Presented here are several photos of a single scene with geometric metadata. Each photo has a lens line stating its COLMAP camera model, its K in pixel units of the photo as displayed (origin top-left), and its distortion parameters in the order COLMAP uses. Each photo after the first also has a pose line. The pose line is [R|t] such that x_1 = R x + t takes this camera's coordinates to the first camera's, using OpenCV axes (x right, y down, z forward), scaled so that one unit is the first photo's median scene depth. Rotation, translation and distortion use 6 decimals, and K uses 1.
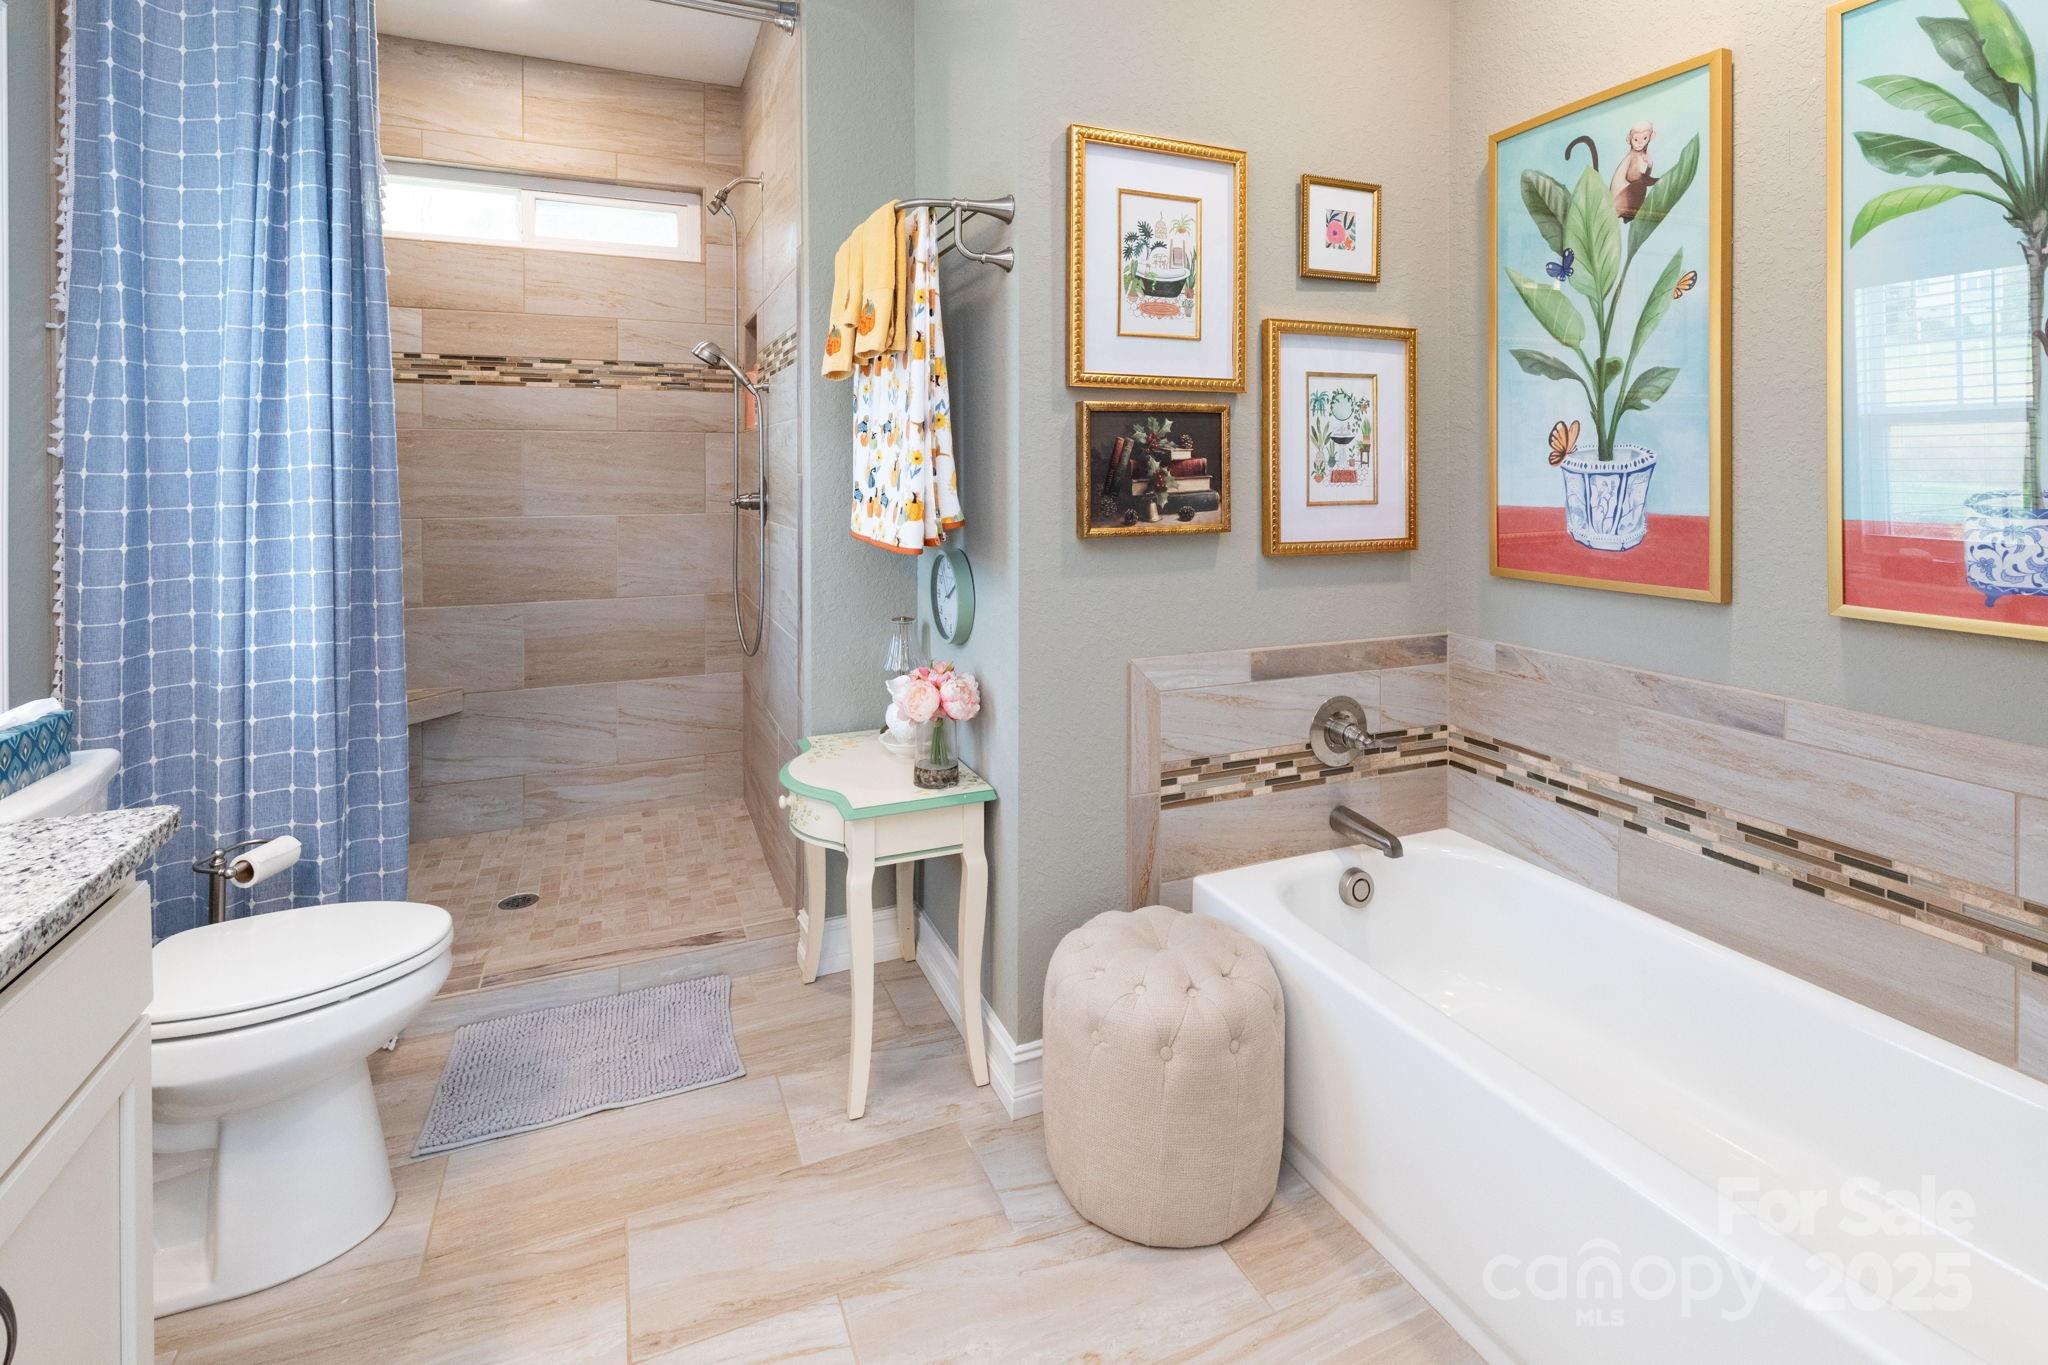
lens RADIAL K [[970.6, 0, 1025.8], [0, 970.6, 461.5], [0, 0, 1]] dist [0.006135, -0.000095]
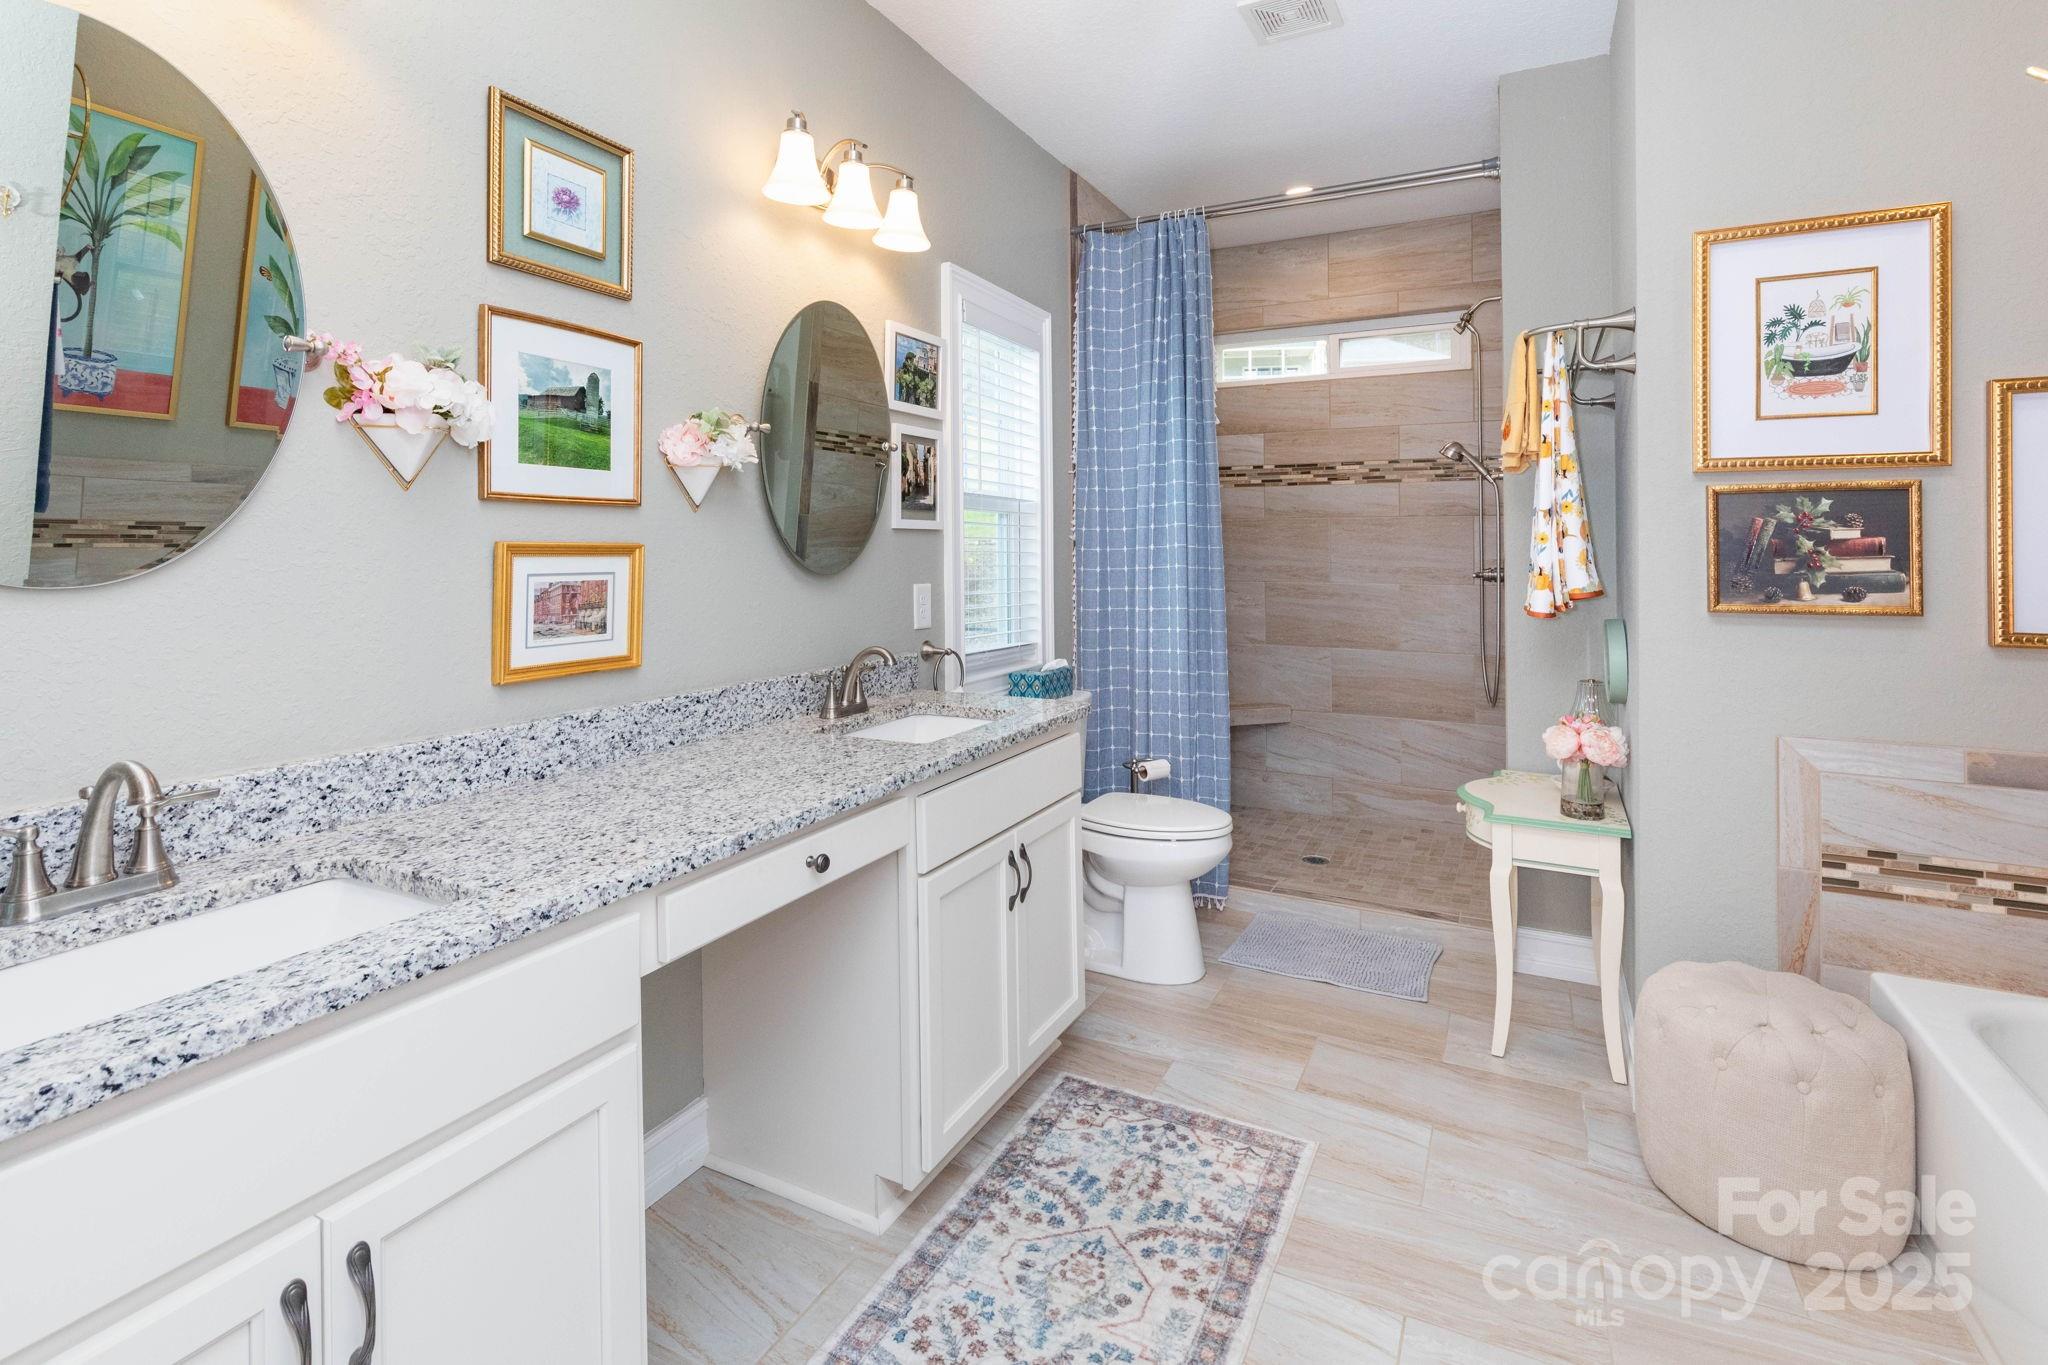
lens RADIAL K [[958.6, 0, 1013.2], [0, 958.6, 595.1], [0, 0, 1]] dist [0.013766, -0.007234]
pose [[0.627800, 0.042139, -0.777233, 0.380473], [0.002794, 0.998405, 0.056387, -0.002434], [0.778369, -0.037571, 0.626681, -0.260273]]
